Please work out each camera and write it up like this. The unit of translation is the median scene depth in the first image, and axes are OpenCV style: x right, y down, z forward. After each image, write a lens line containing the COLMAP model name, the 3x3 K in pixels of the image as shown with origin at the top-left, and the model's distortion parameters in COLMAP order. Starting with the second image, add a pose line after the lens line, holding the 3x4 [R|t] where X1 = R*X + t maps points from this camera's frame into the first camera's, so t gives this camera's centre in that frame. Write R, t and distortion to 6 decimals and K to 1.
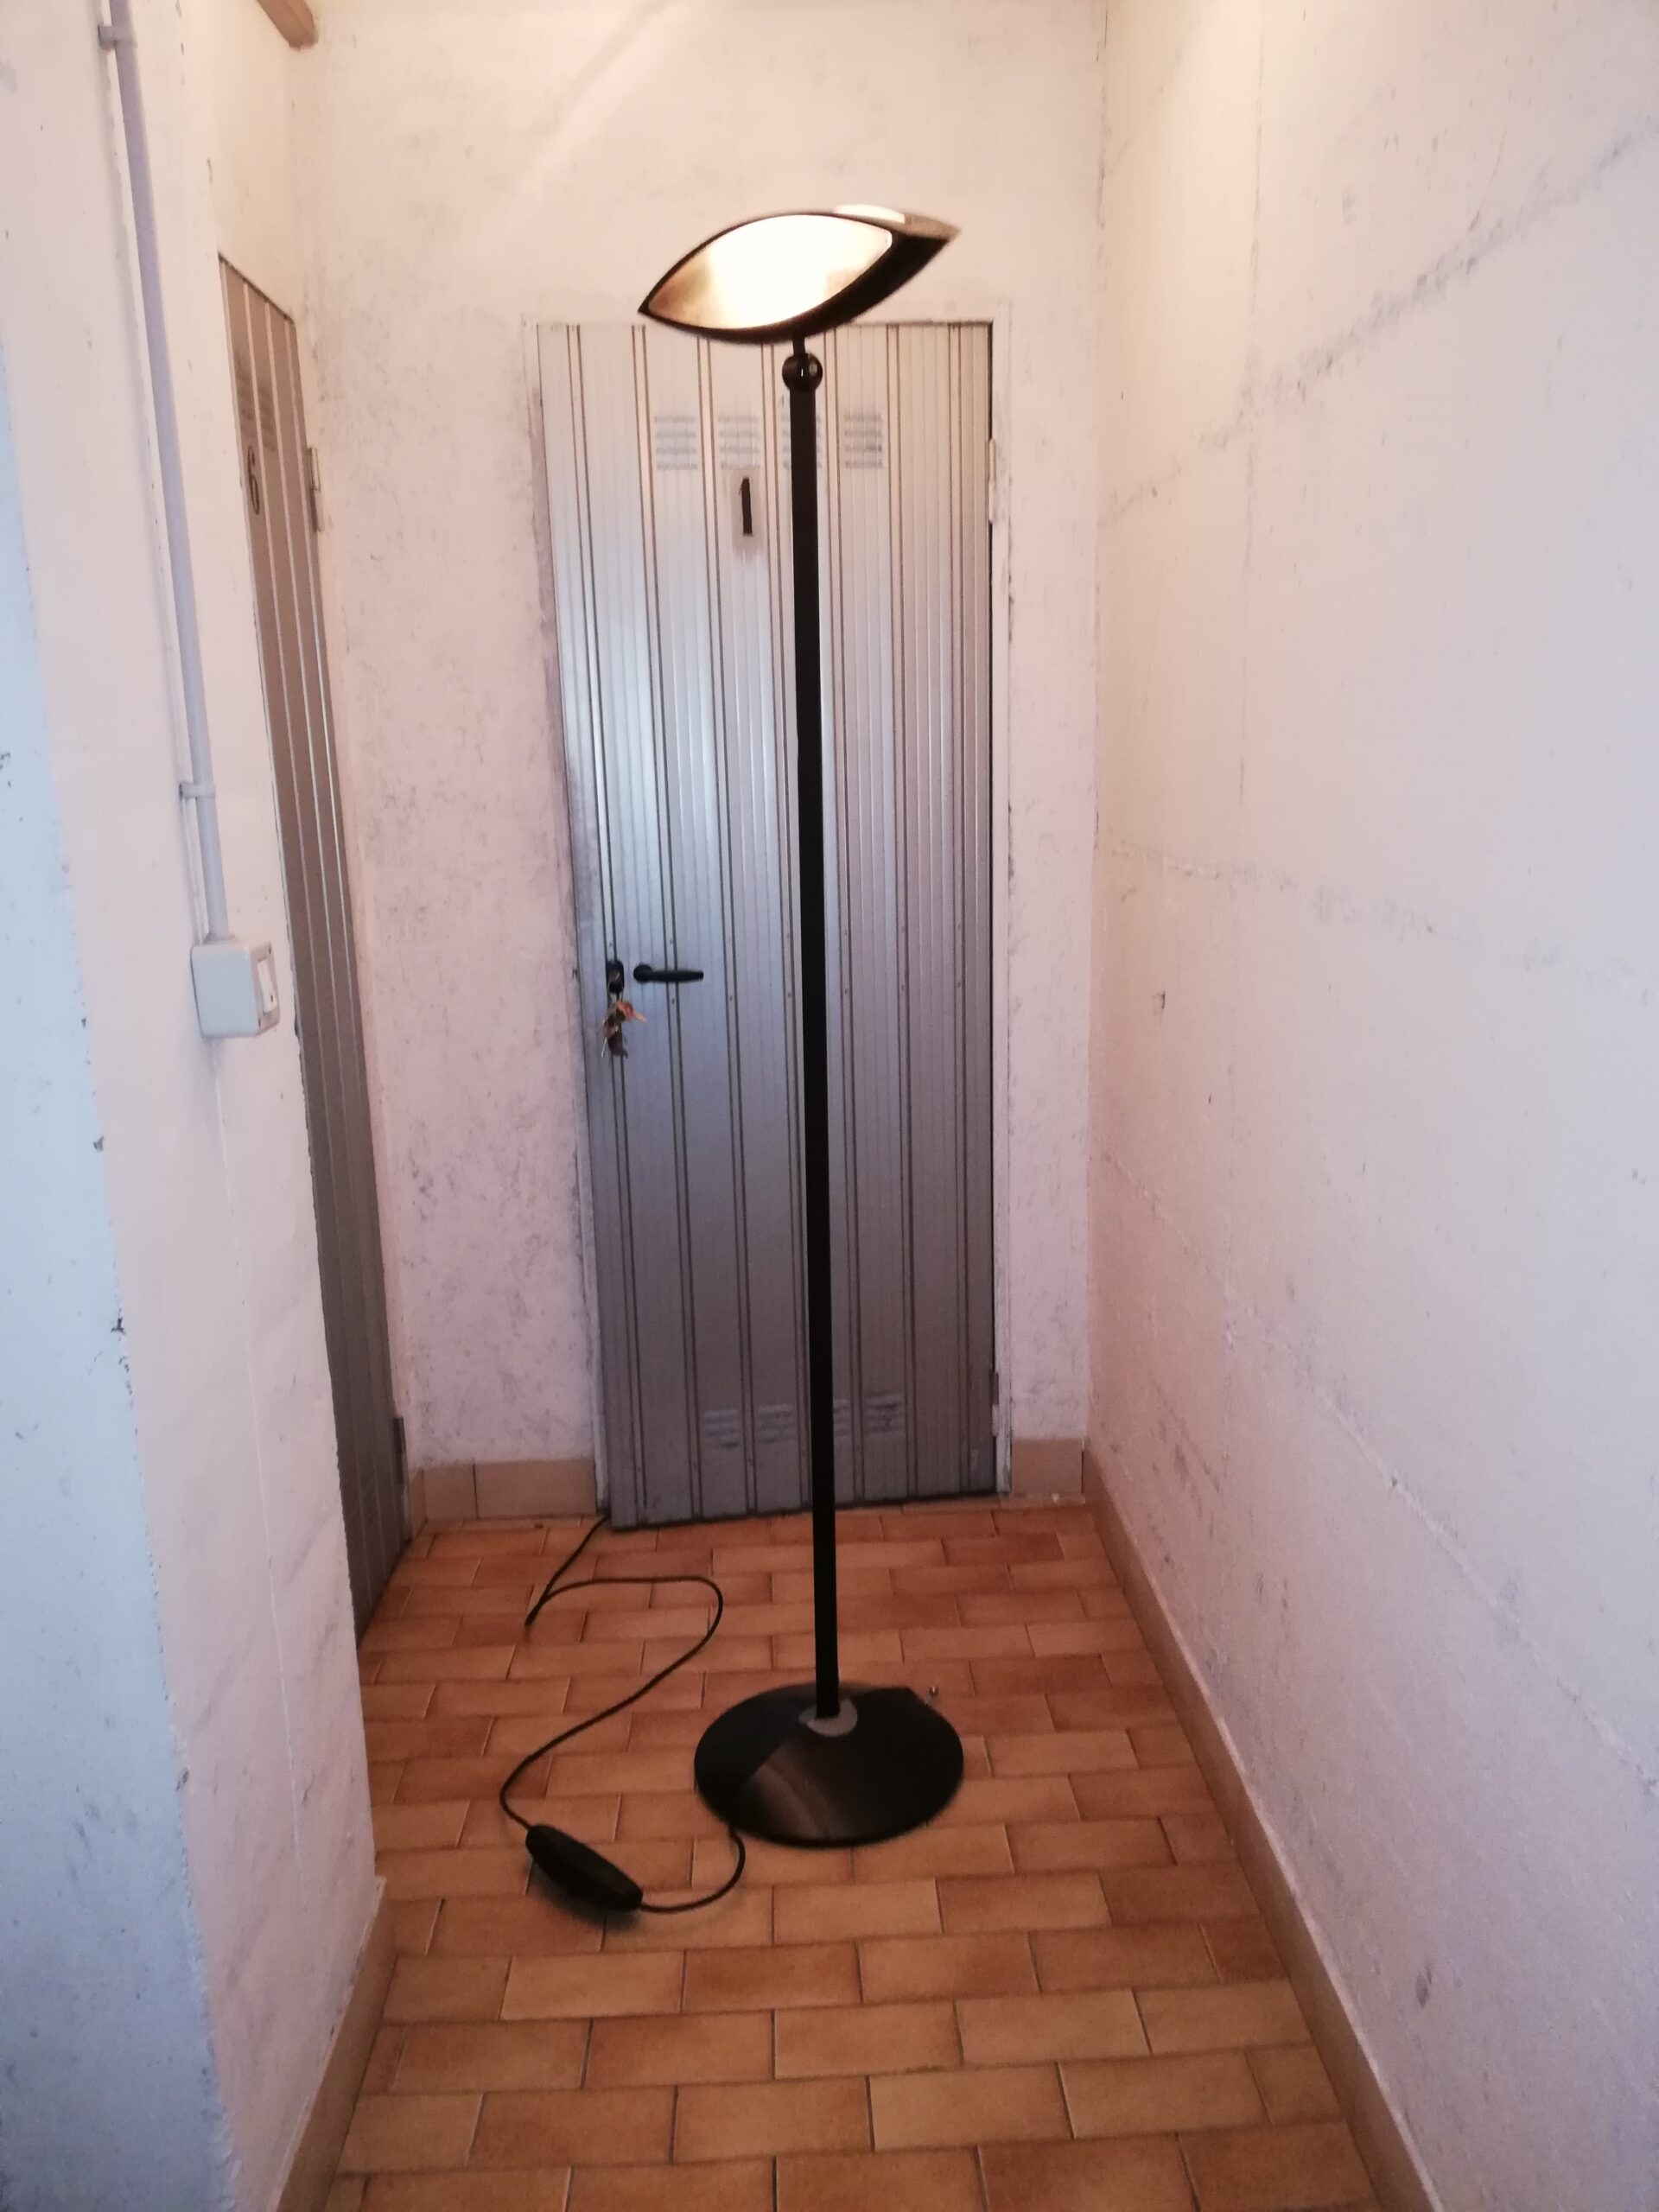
lens RADIAL K [[1702.4, 0, 830.3], [0, 1702.4, 1159.7], [0, 0, 1]] dist [0.066522, -0.068194]
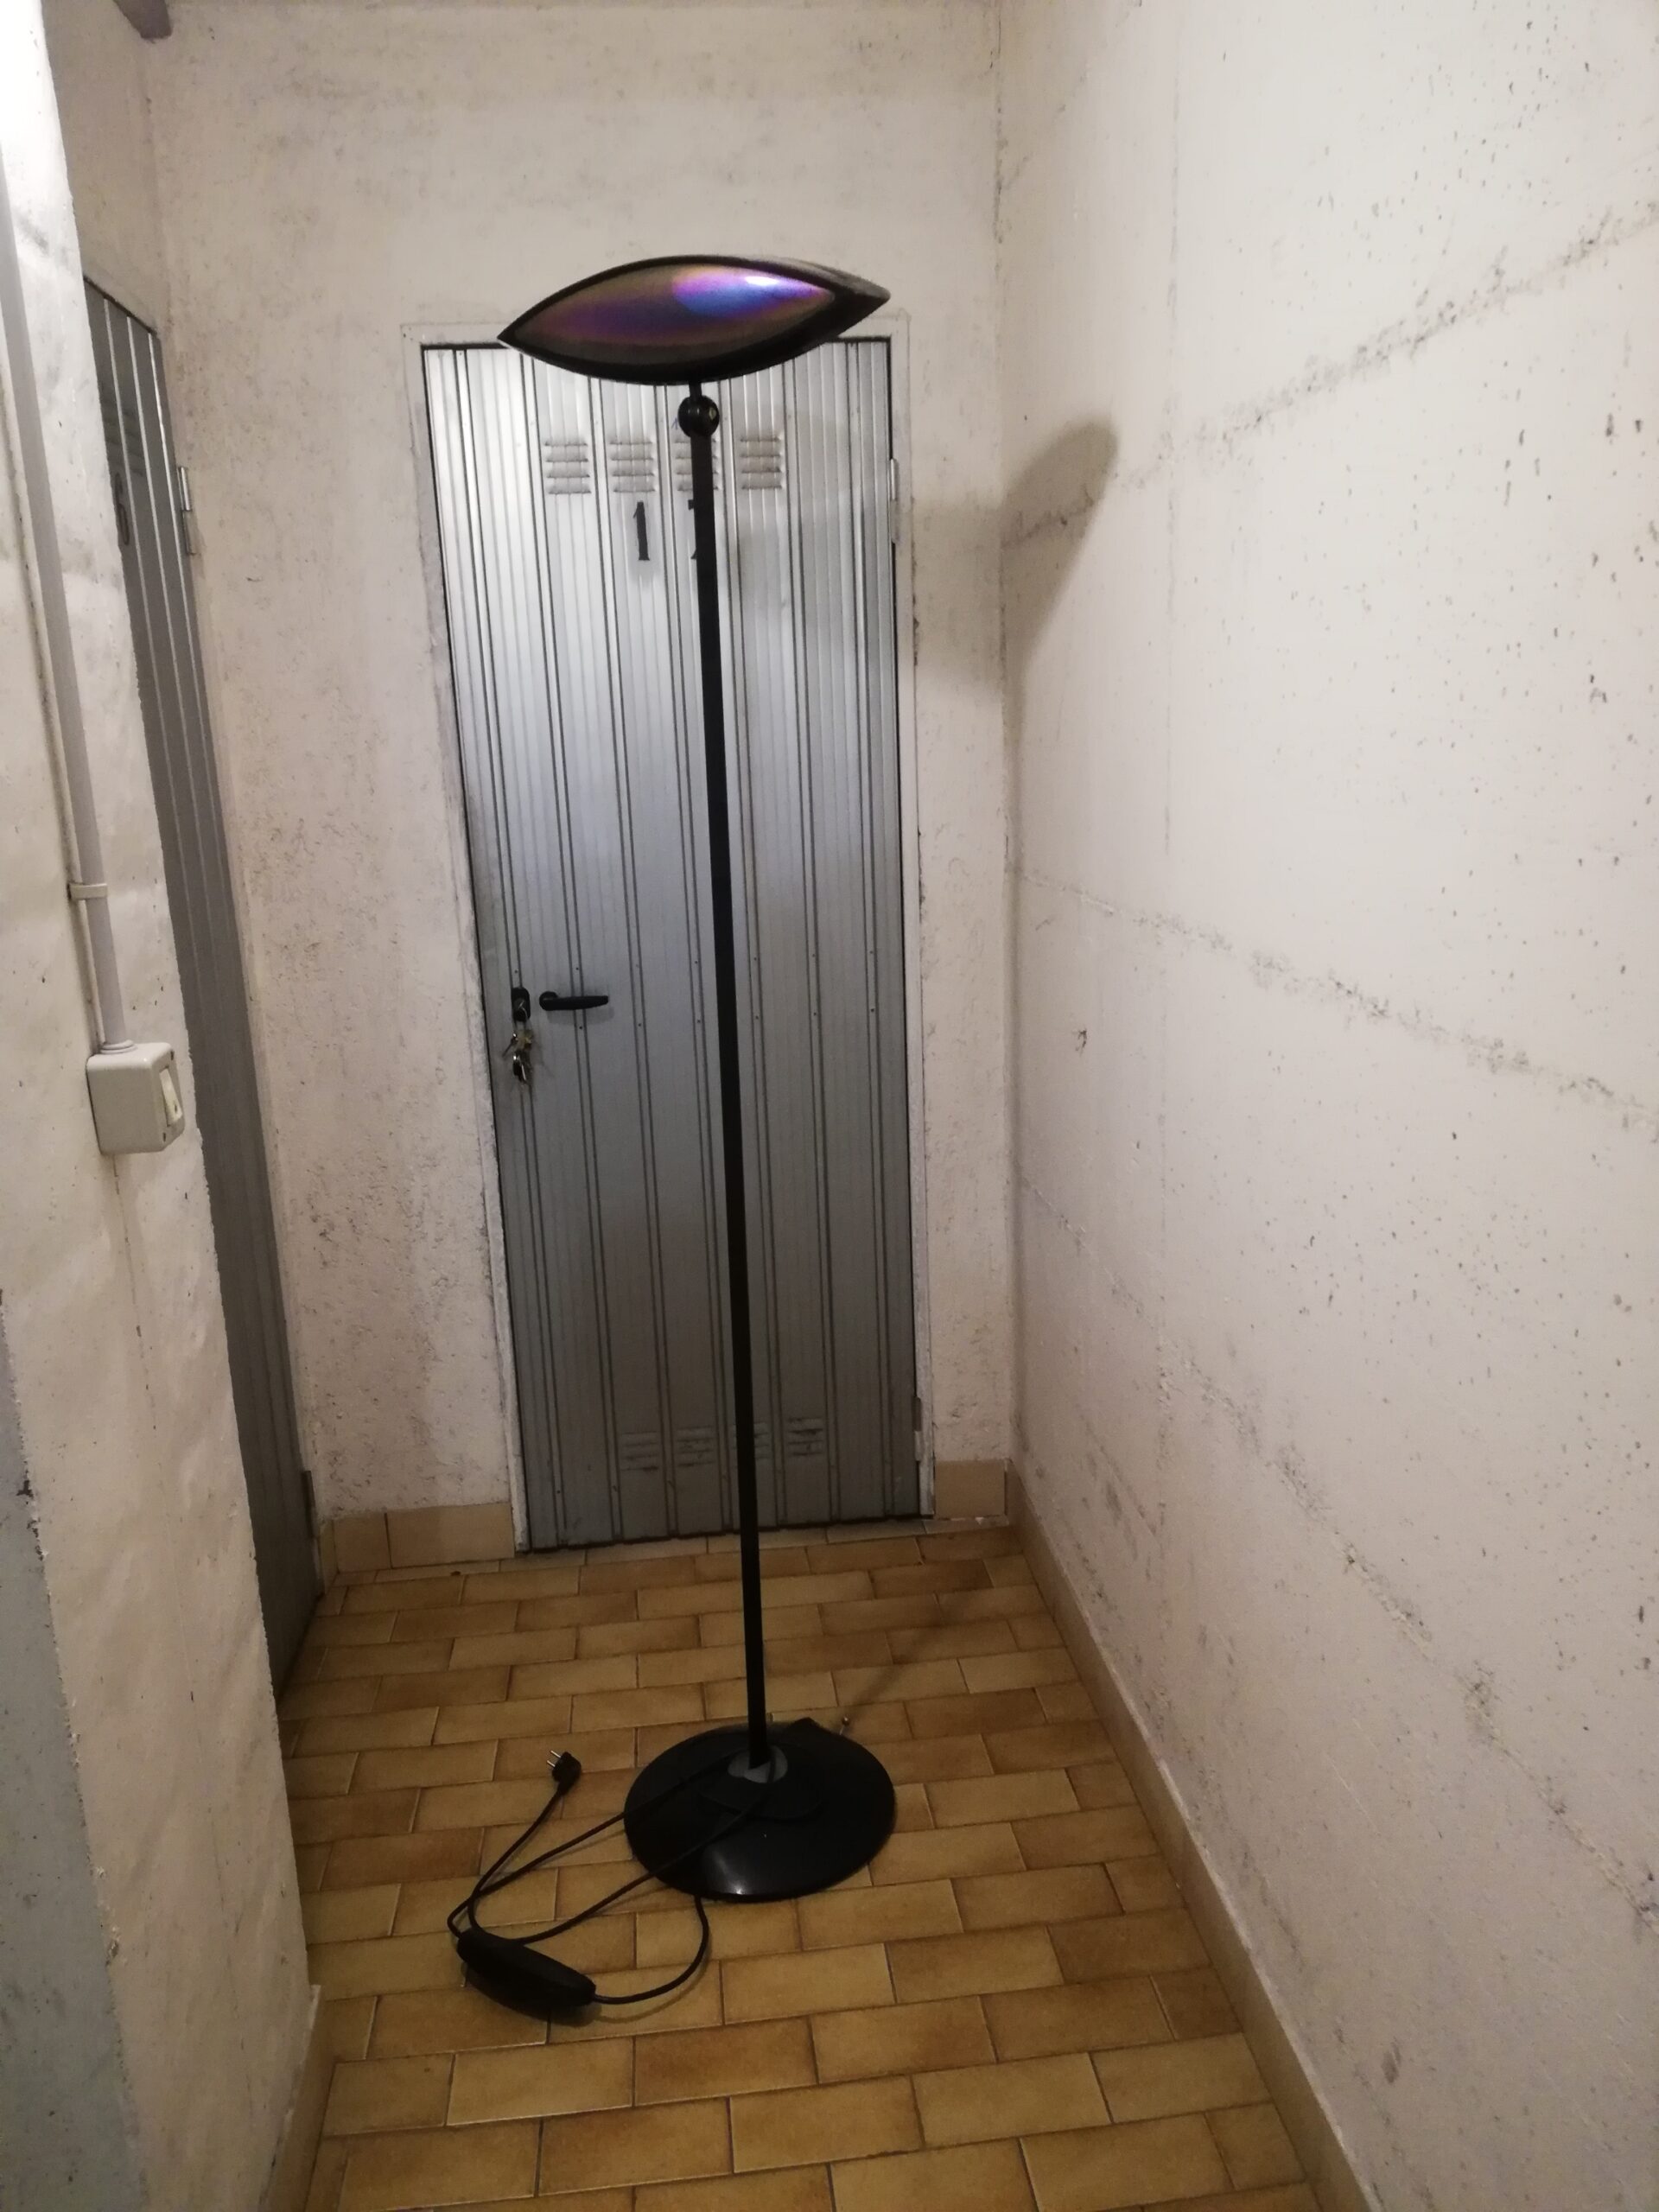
lens RADIAL K [[1690.8, 0, 836.8], [0, 1690.8, 1160.6], [0, 0, 1]] dist [0.061356, -0.062212]
pose [[0.997077, -0.028244, 0.070991, -0.019109], [0.026619, 0.999364, 0.023735, -0.045508], [-0.071616, -0.021776, 0.997195, 0.026439]]
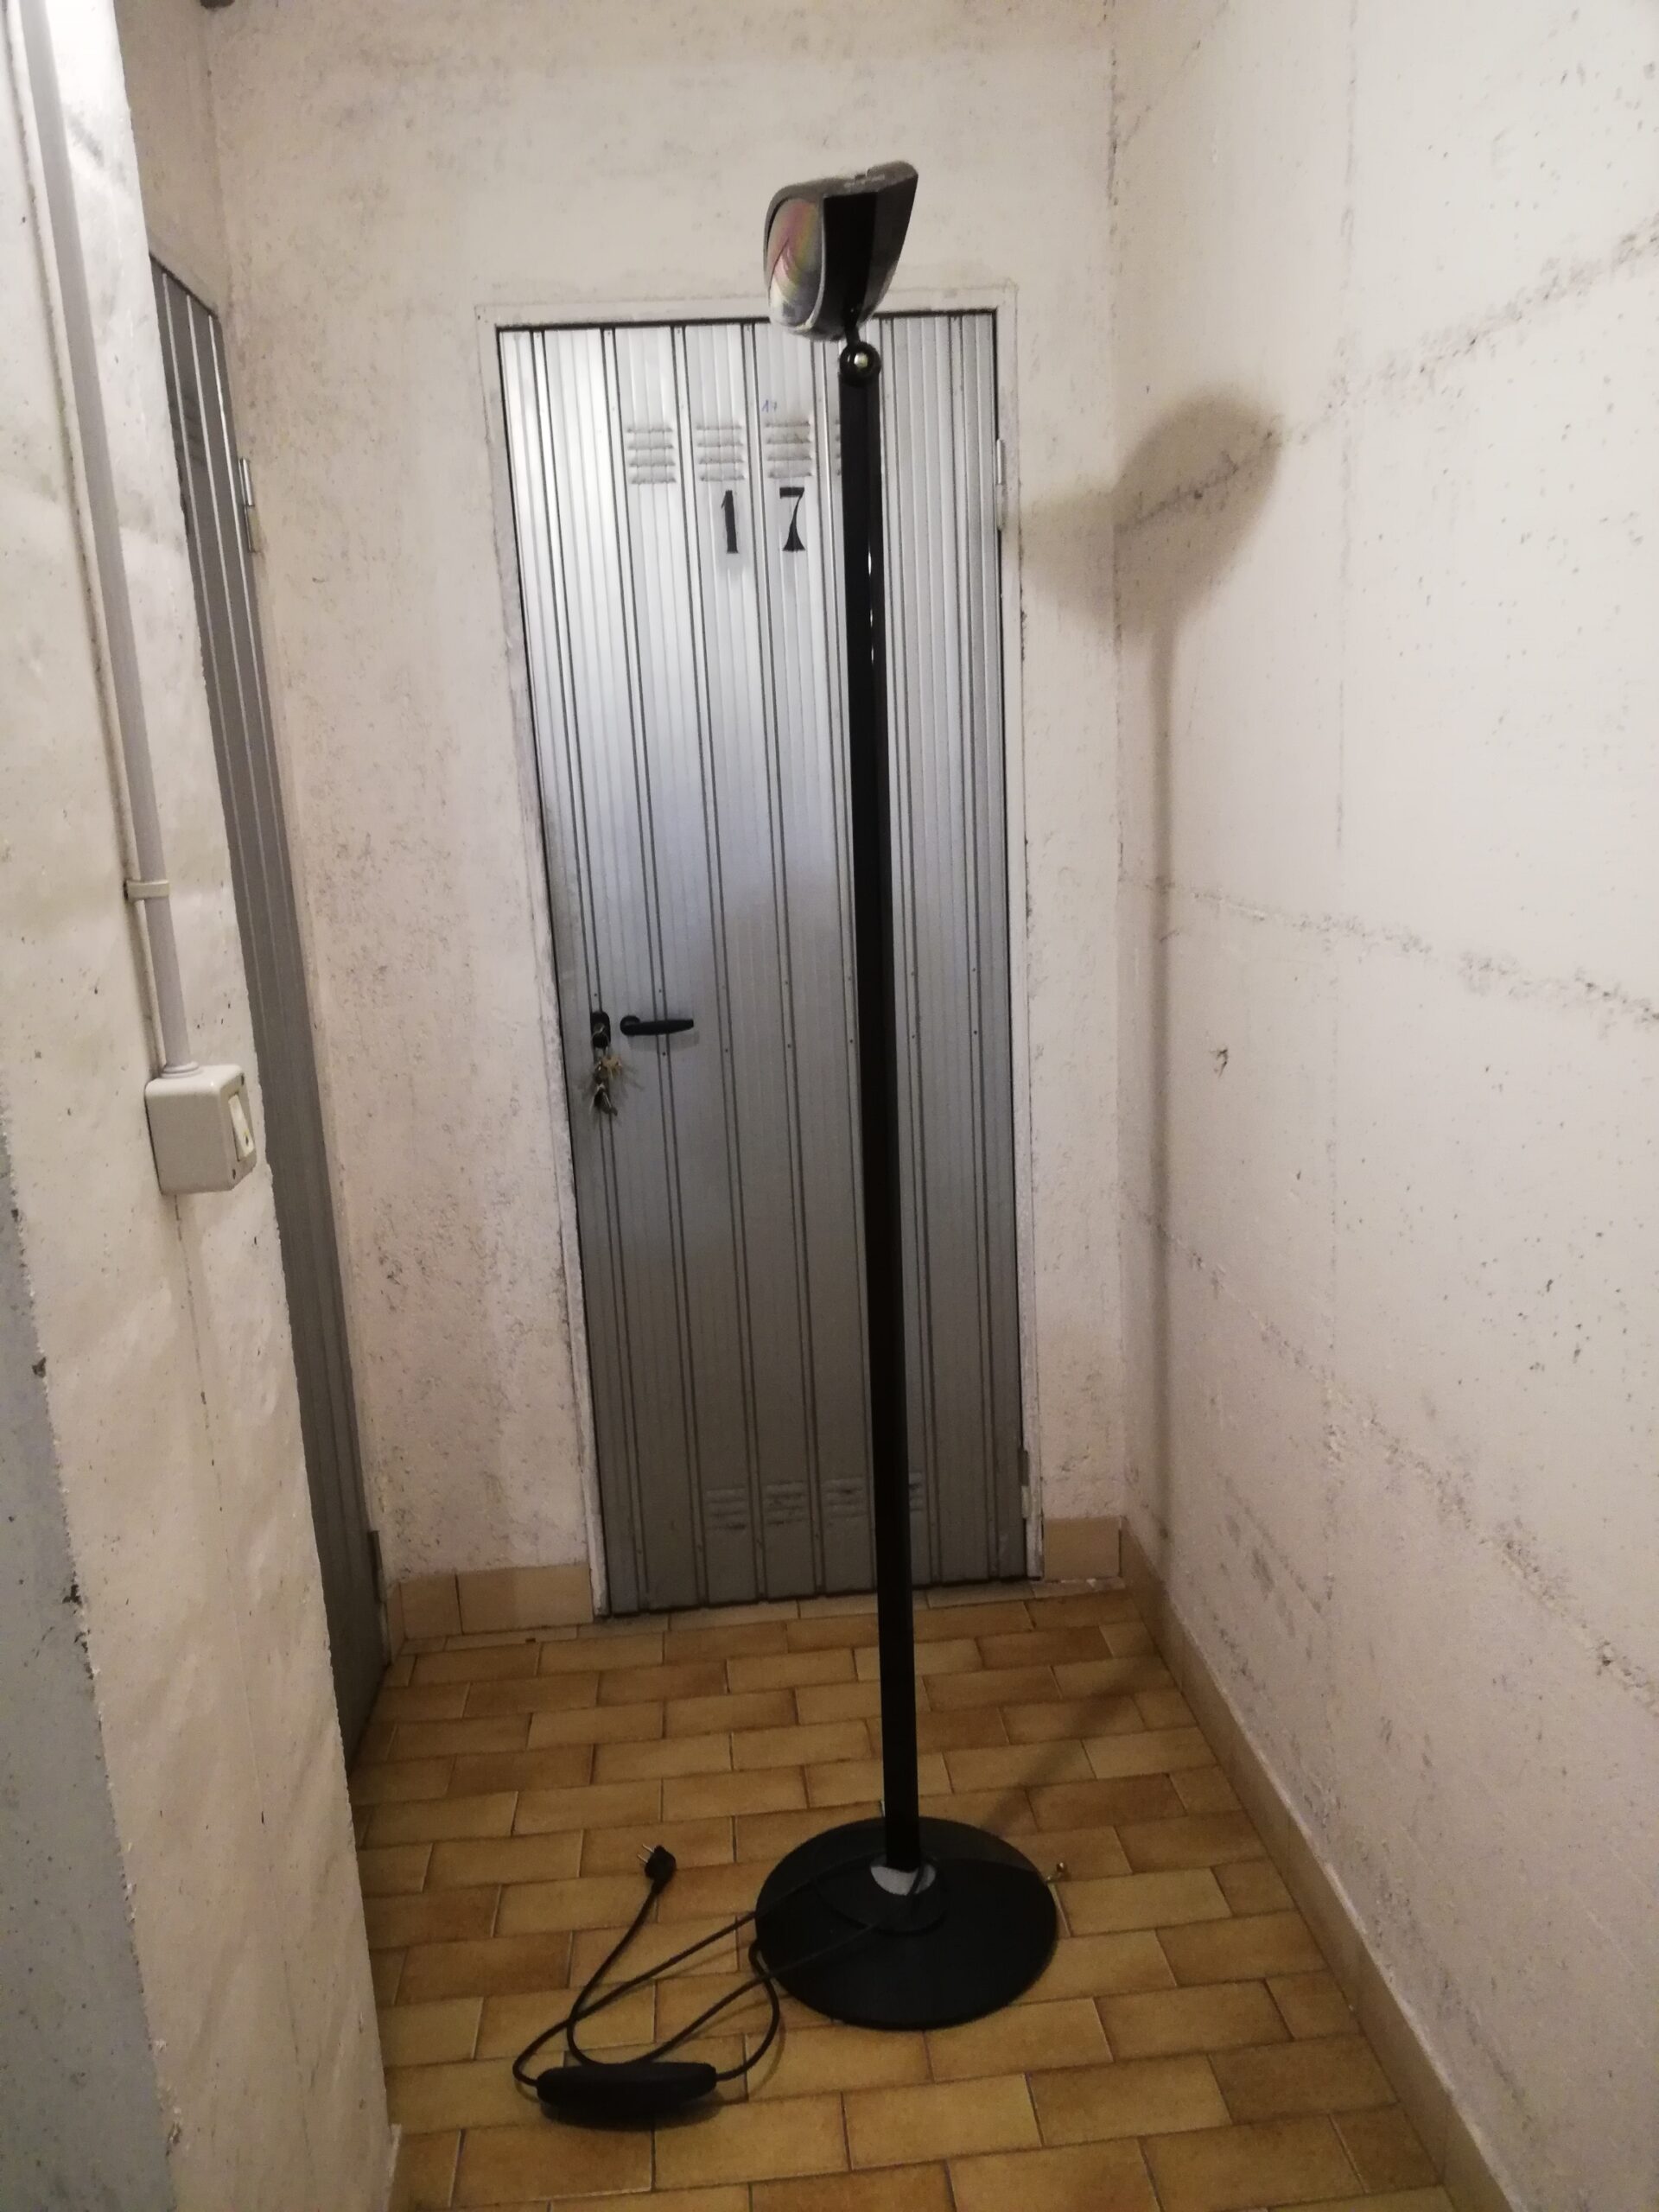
lens RADIAL K [[1690.8, 0, 836.8], [0, 1690.8, 1160.6], [0, 0, 1]] dist [0.061356, -0.062212]
pose [[0.998363, -0.033775, 0.046151, -0.049203], [0.033655, 0.999428, 0.003362, -0.045360], [-0.046238, -0.001803, 0.998929, 0.106222]]
